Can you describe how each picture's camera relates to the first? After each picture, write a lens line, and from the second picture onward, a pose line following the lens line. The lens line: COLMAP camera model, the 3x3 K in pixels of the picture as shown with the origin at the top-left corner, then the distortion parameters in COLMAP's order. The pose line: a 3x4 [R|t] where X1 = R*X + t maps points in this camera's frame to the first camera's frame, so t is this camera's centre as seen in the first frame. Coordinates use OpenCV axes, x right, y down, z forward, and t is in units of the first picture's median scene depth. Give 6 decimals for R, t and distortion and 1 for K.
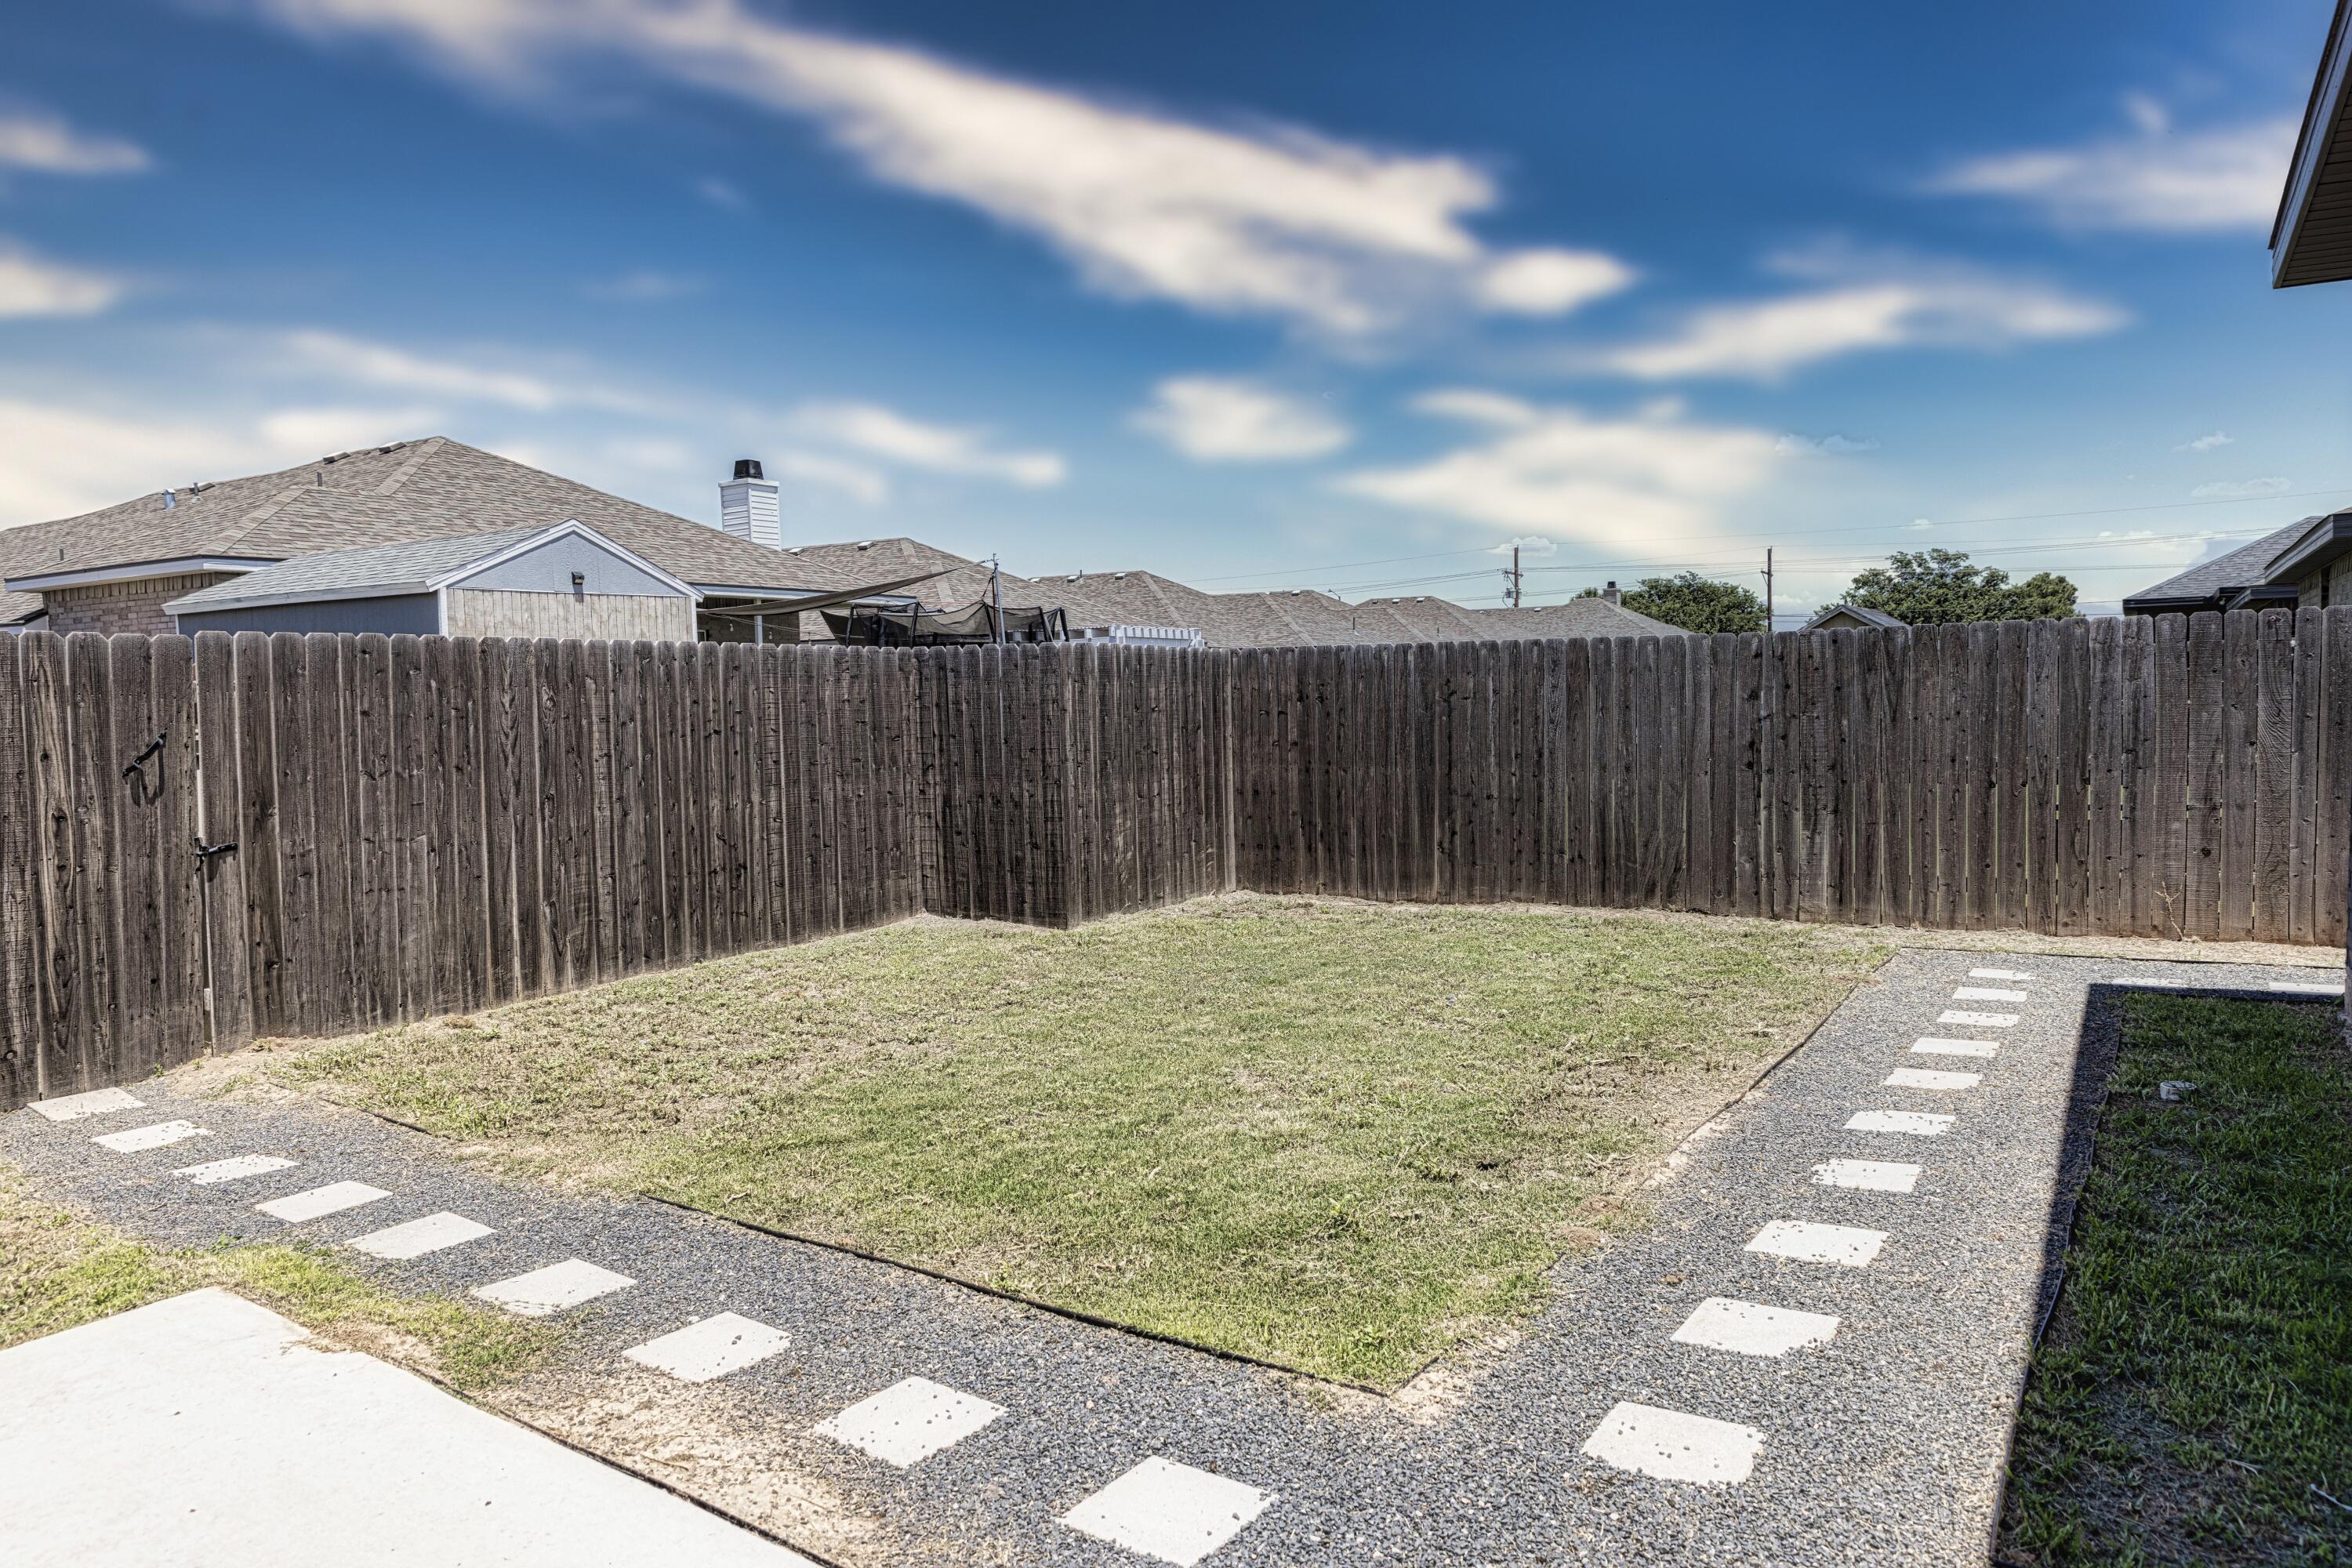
lens RADIAL K [[1553.8, 0, 1184.2], [0, 1553.8, 783.2], [0, 0, 1]] dist [-0.001322, -0.001305]
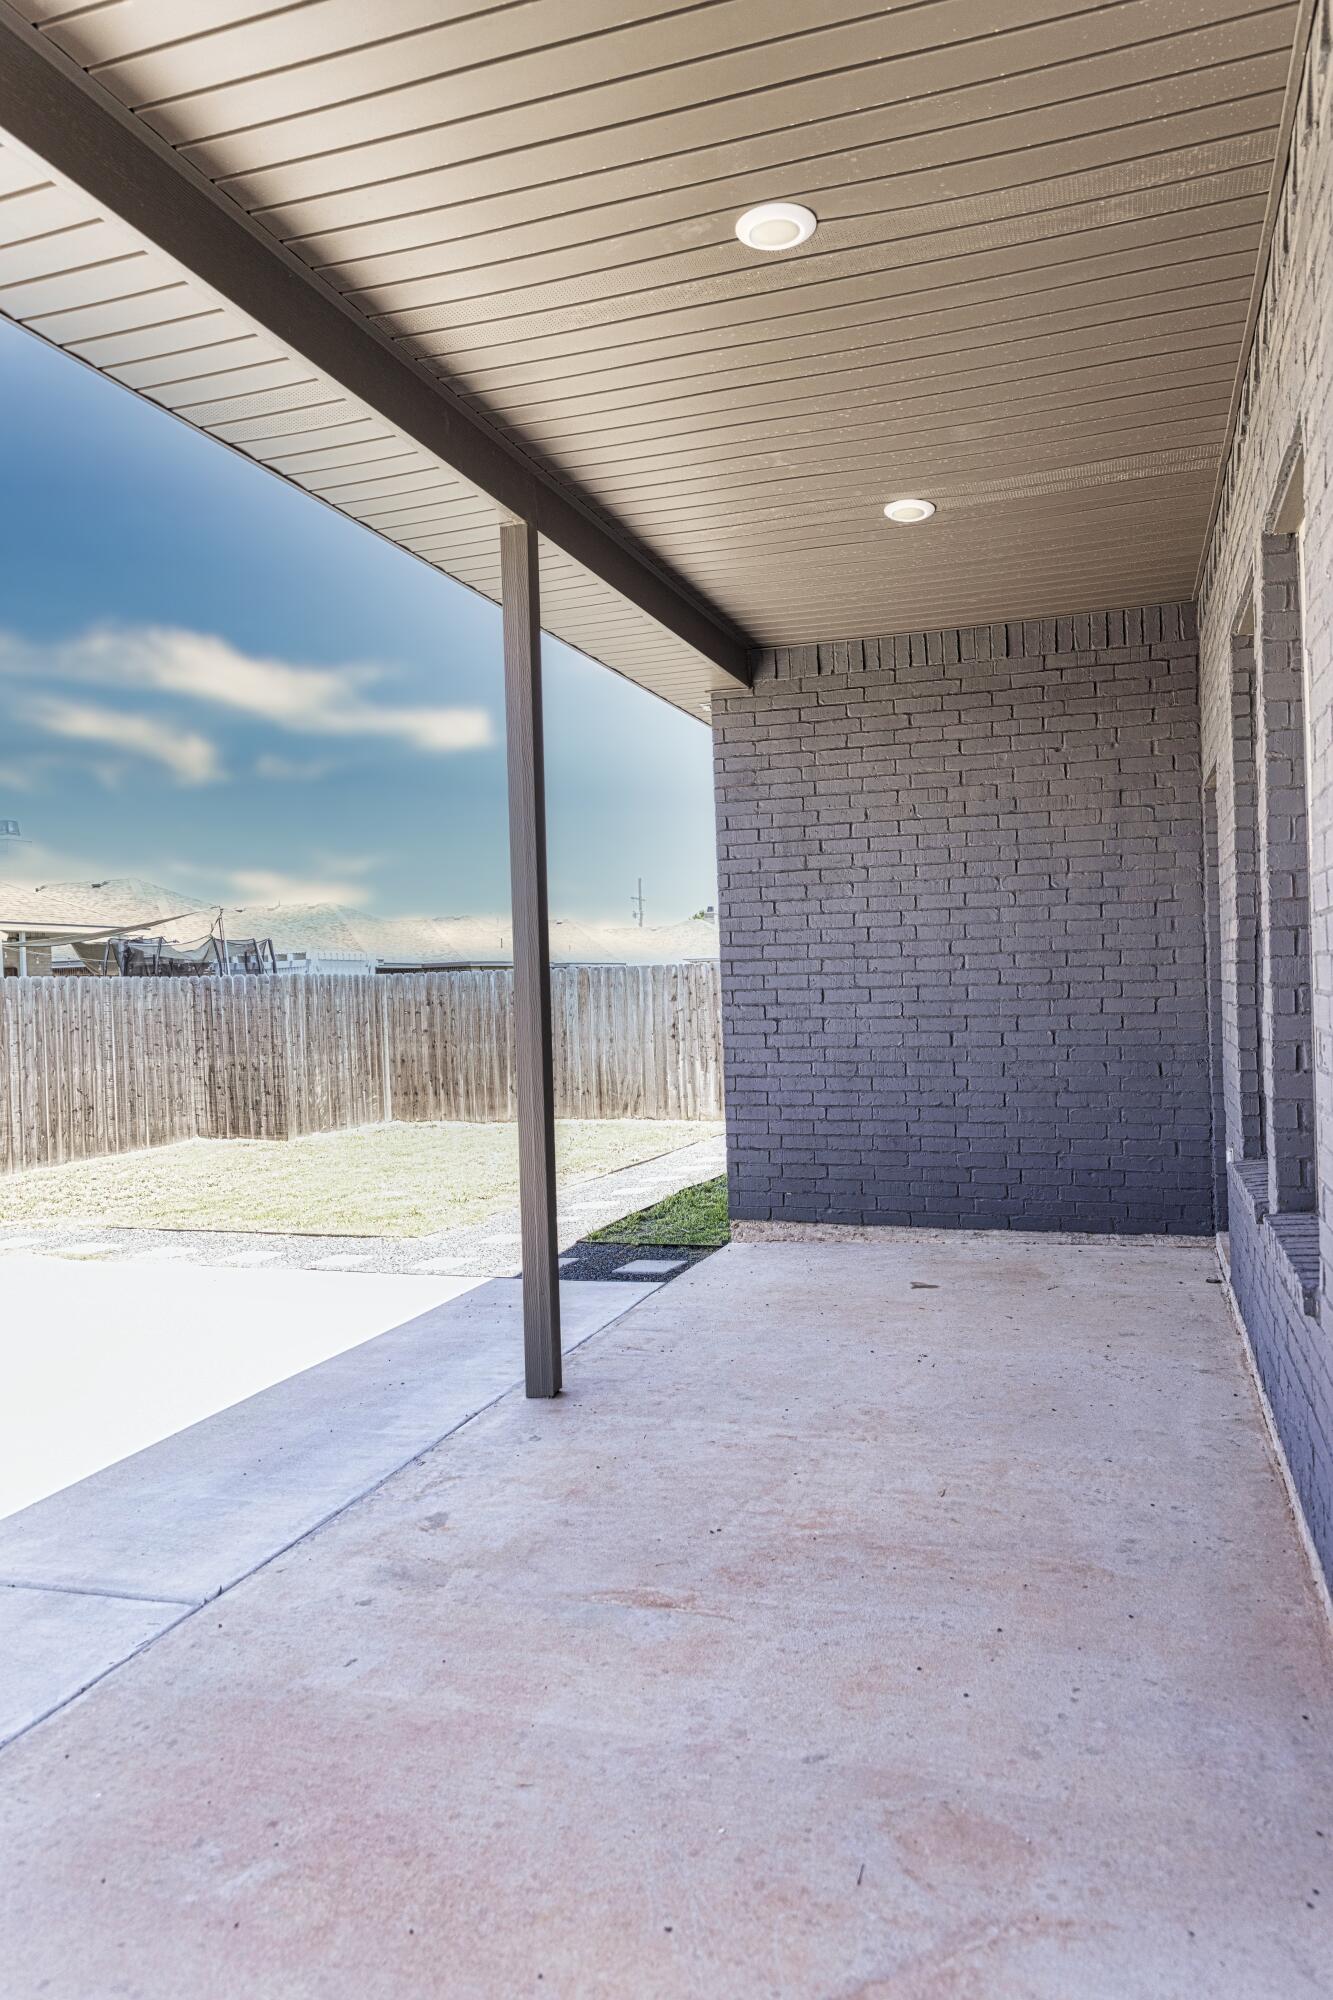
lens RADIAL K [[1321.3, 0, 655.2], [0, 1321.3, 994.5], [0, 0, 1]] dist [-0.001322, -0.001305]
pose [[0.977294, -0.013964, 0.211428, 0.014003], [0.026481, 0.998052, -0.056487, 0.024889], [-0.210227, 0.060803, 0.975760, -0.491781]]
